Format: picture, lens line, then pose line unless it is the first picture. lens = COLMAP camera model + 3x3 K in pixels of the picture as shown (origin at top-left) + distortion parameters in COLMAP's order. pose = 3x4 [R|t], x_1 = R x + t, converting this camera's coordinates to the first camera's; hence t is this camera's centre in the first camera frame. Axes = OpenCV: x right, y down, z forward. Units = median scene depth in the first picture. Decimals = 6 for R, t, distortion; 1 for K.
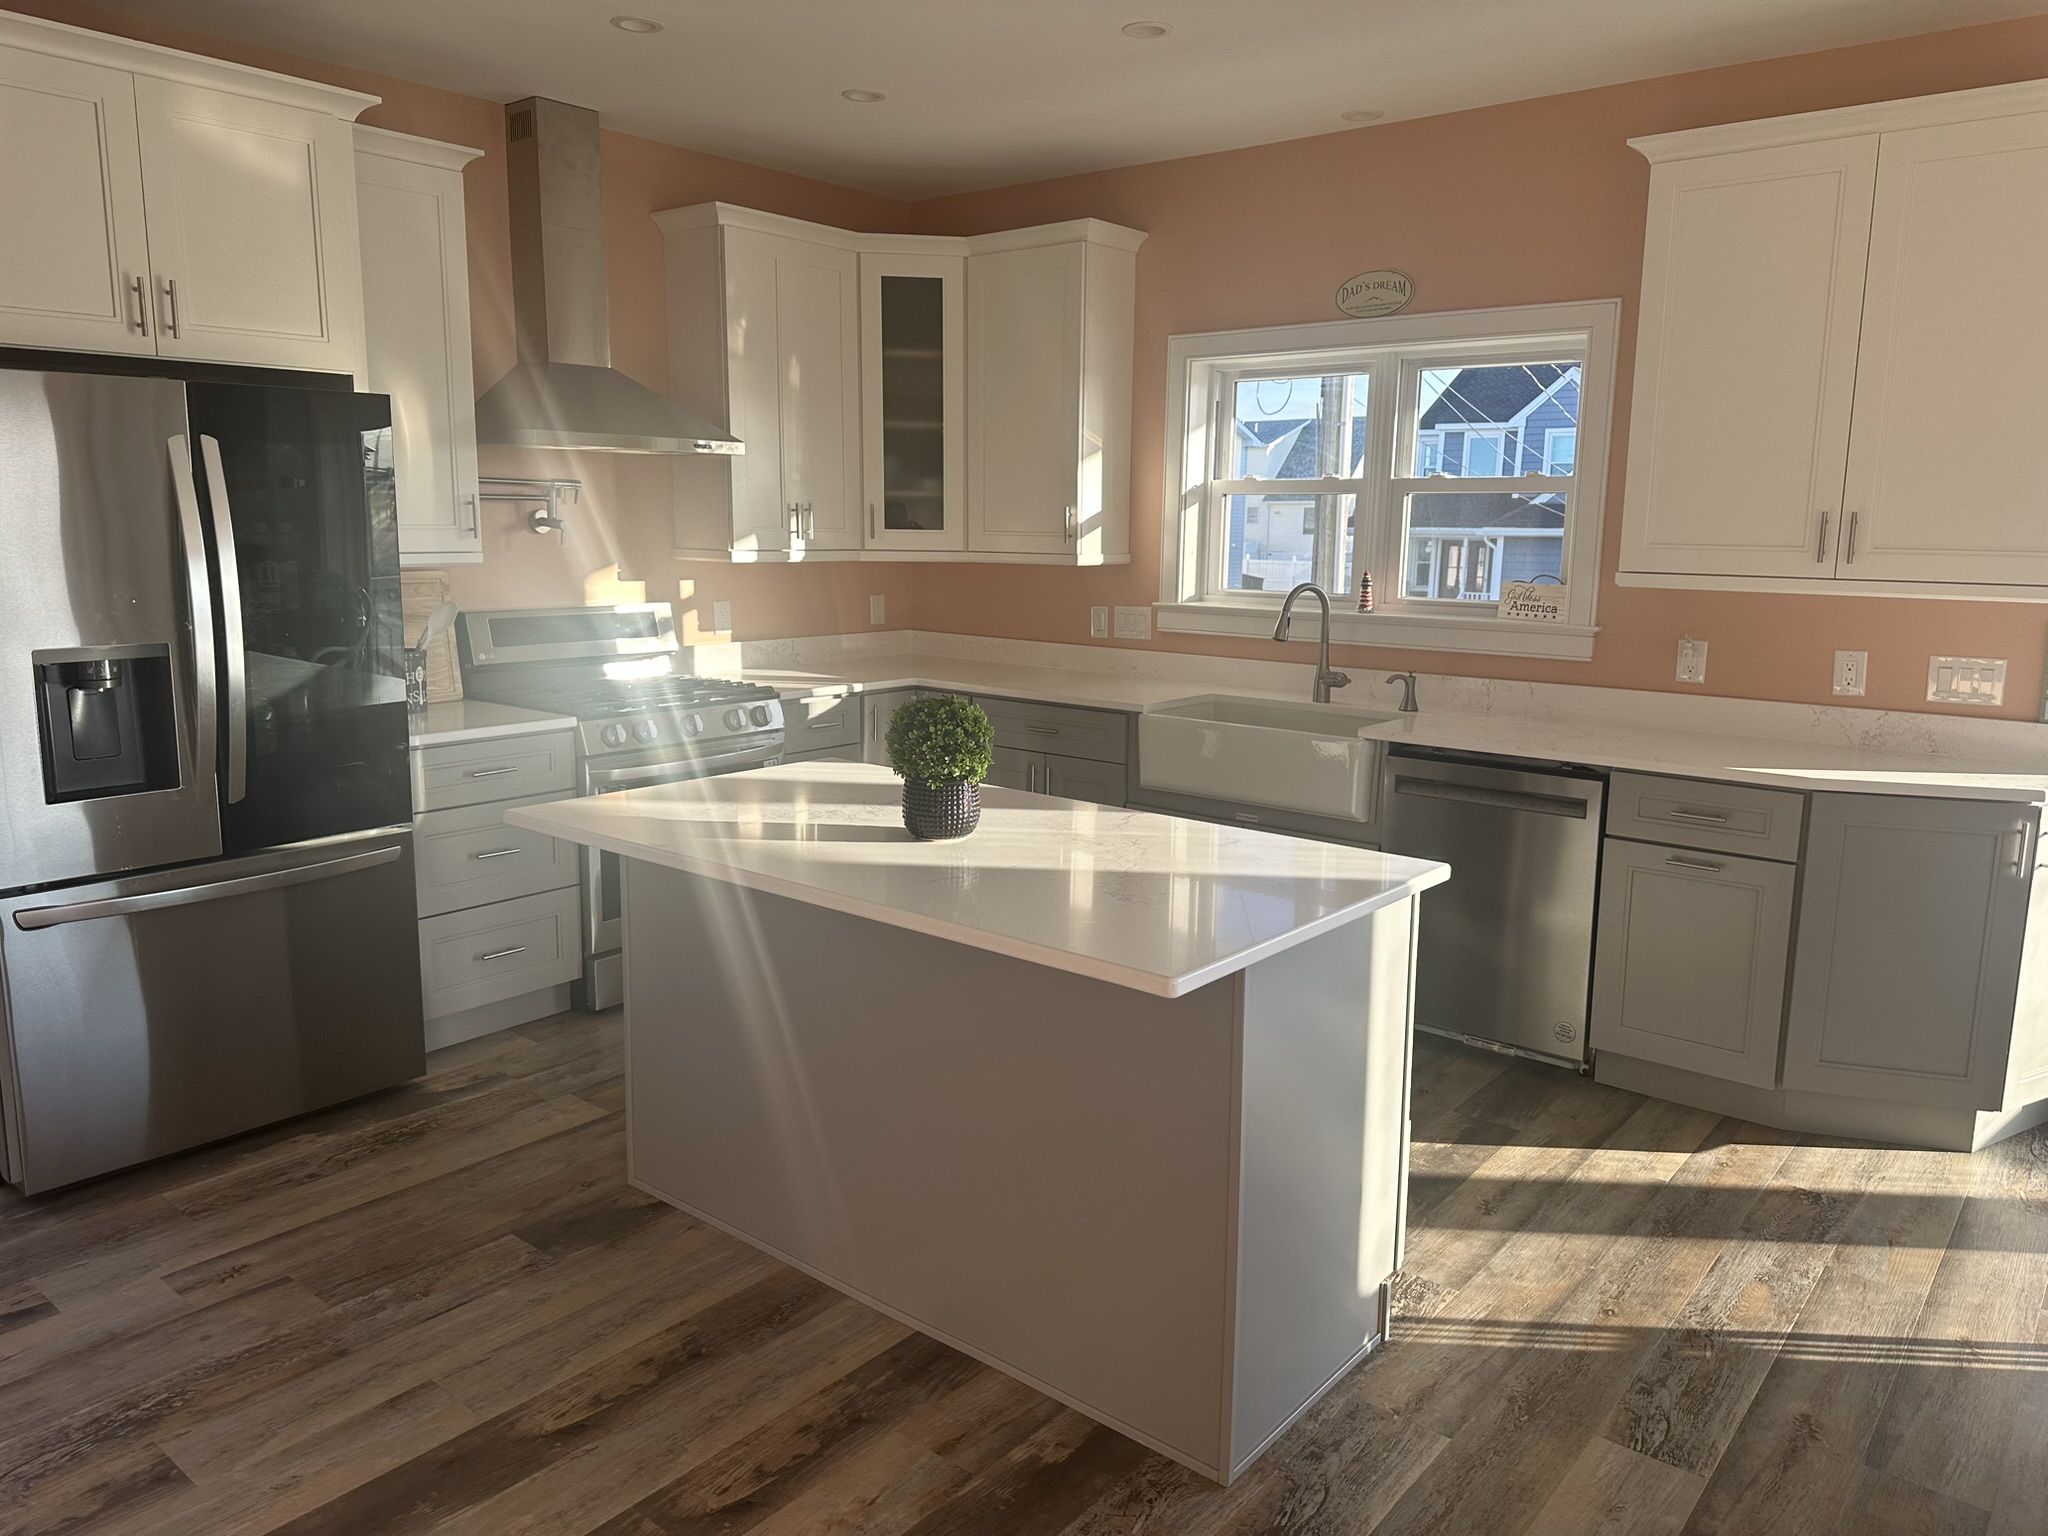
lens RADIAL K [[1428.1, 0, 1028.9], [0, 1428.1, 759.0], [0, 0, 1]] dist [0.067036, -0.081549]
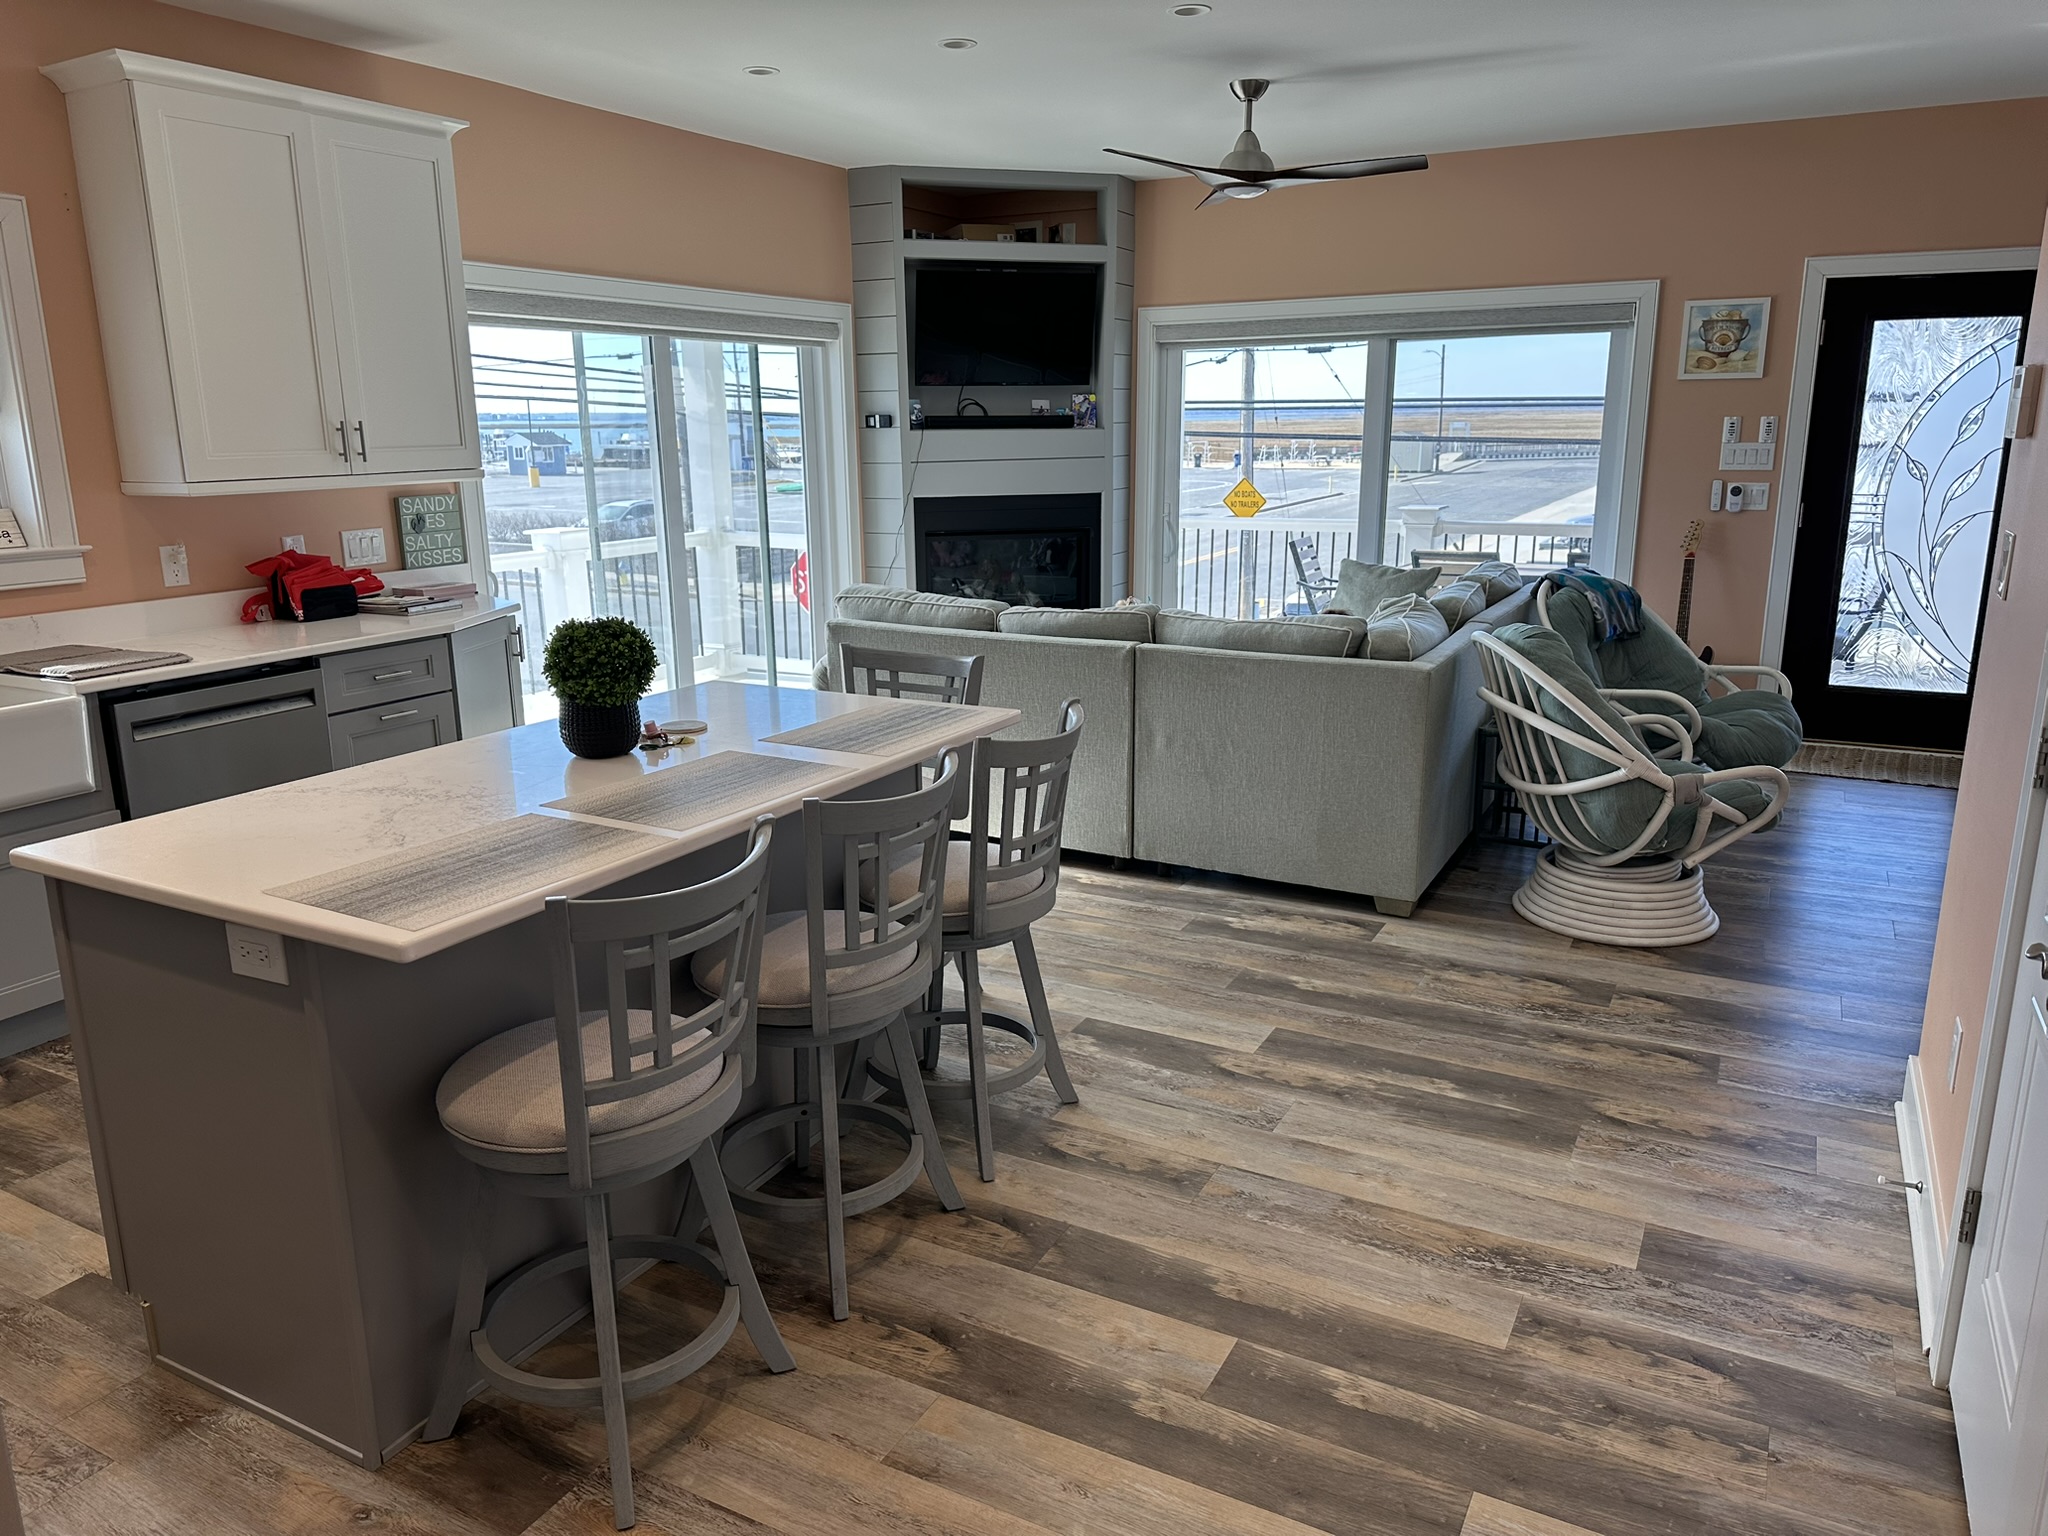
lens RADIAL K [[1428.1, 0, 1012.6], [0, 1428.1, 765.9], [0, 0, 1]] dist [0.067036, -0.081549]
pose [[-0.192031, -0.241452, 0.951223, -0.708713], [0.174492, 0.945418, 0.275205, -0.114840], [-0.965752, 0.218828, -0.139418, 0.590953]]
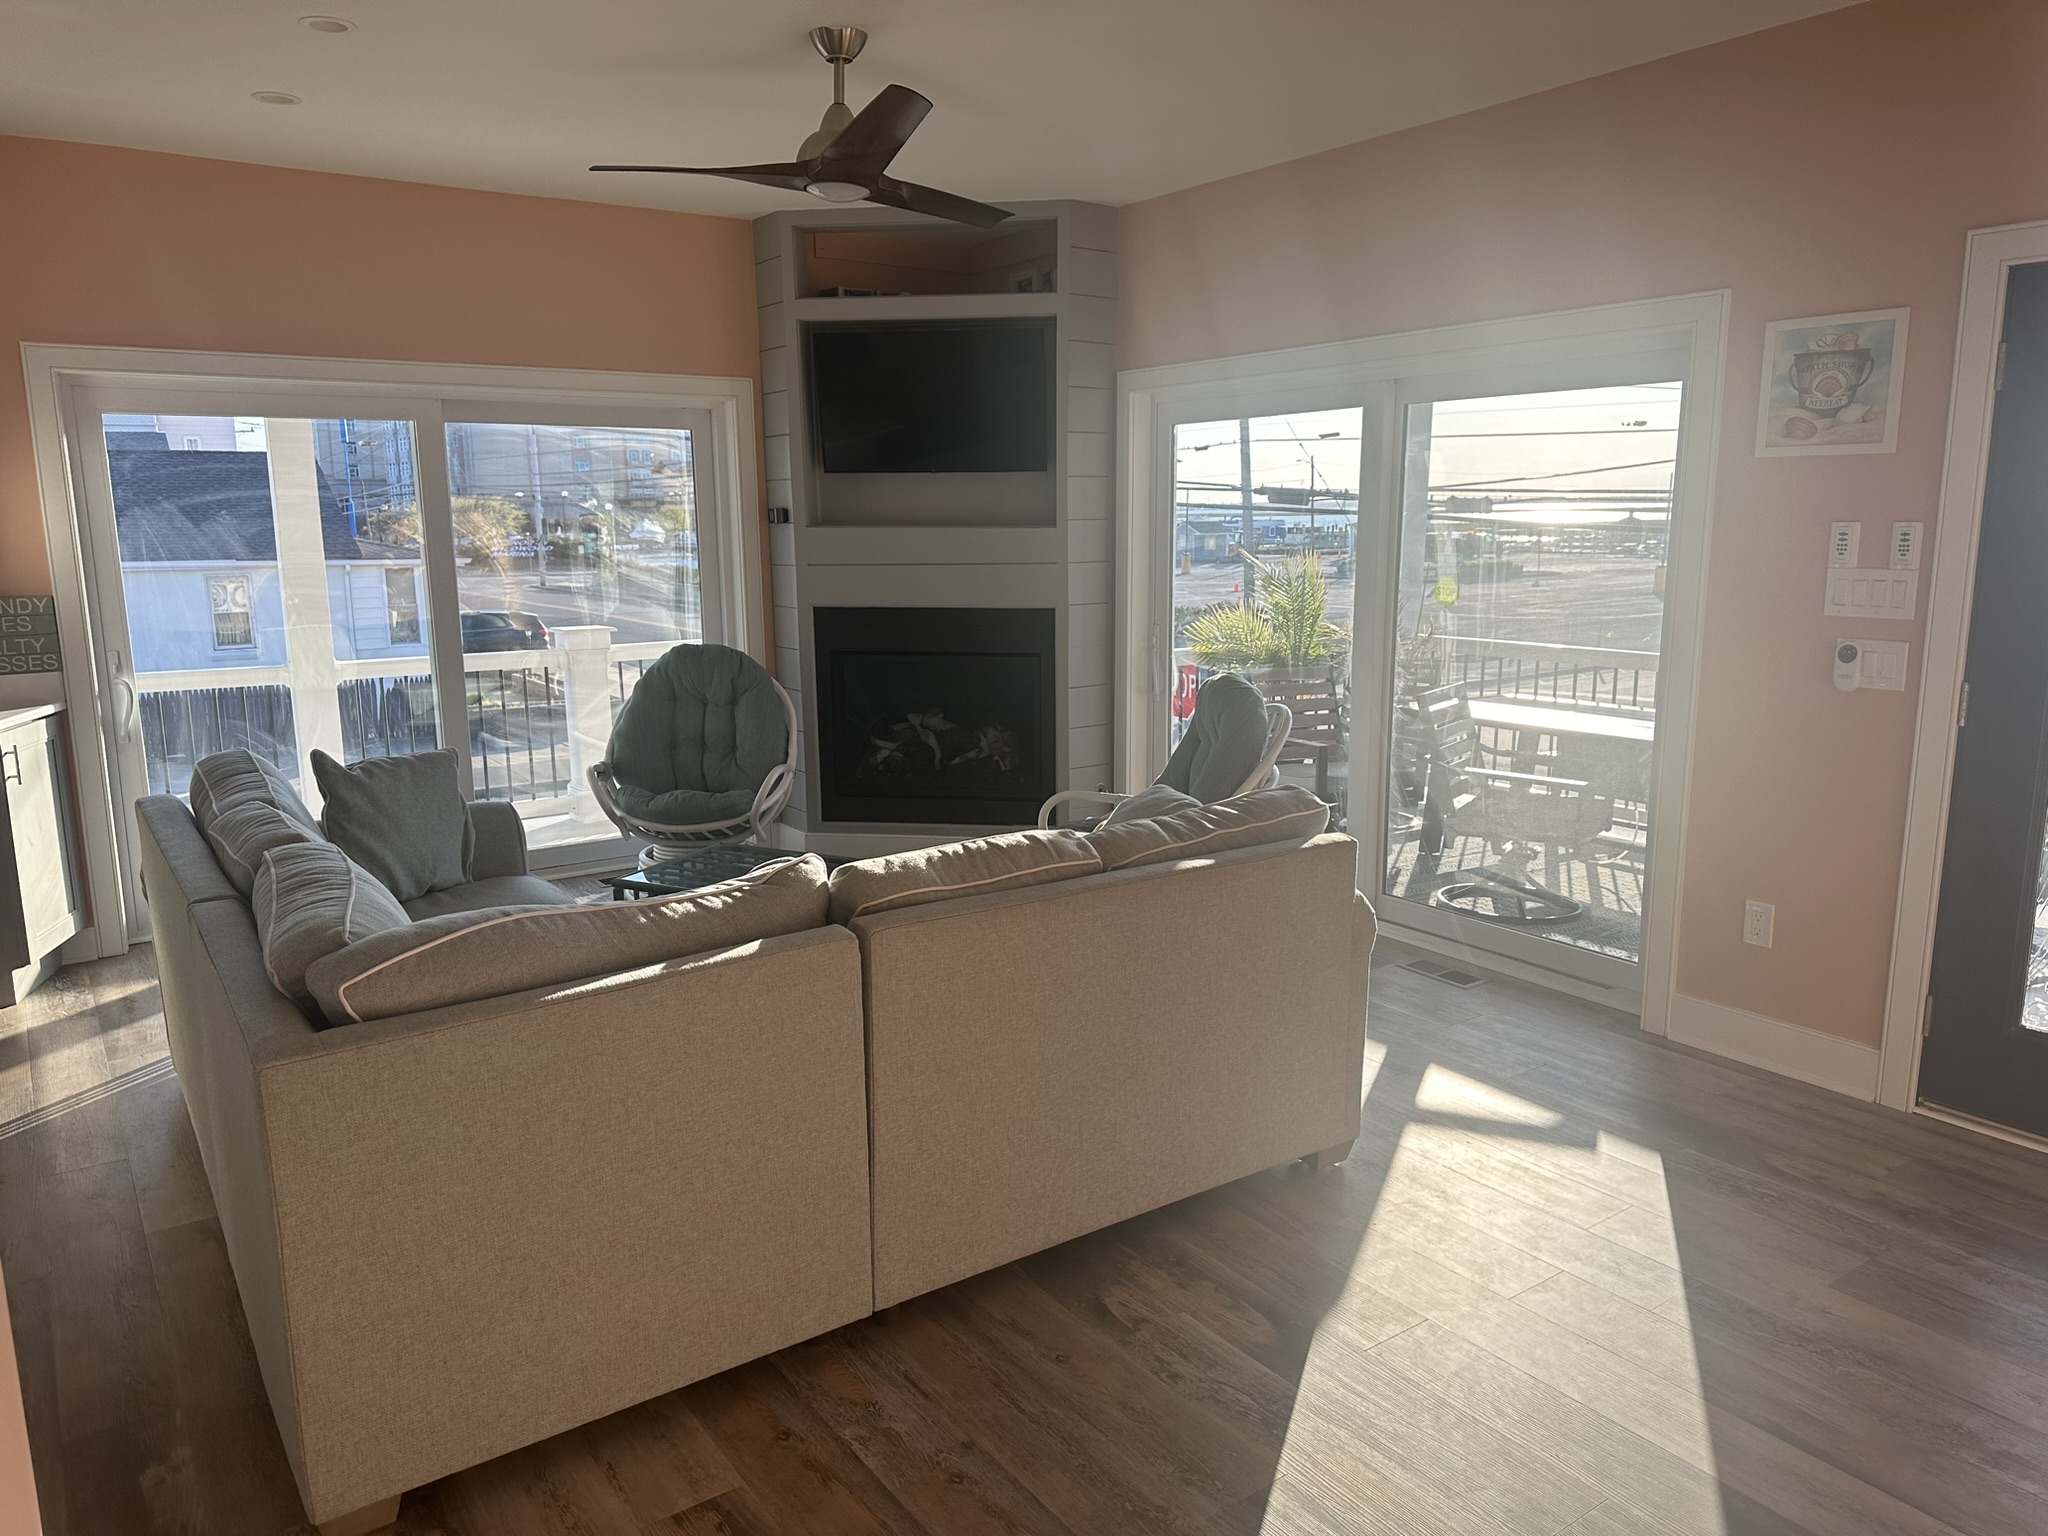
lens RADIAL K [[1428.1, 0, 1023.5], [0, 1428.1, 779.3], [0, 0, 1]] dist [0.067036, -0.081549]
pose [[0.264309, -0.192077, 0.945118, -0.263778], [0.173686, 0.973425, 0.149258, 0.030735], [-0.948670, 0.124704, 0.290646, -0.233879]]
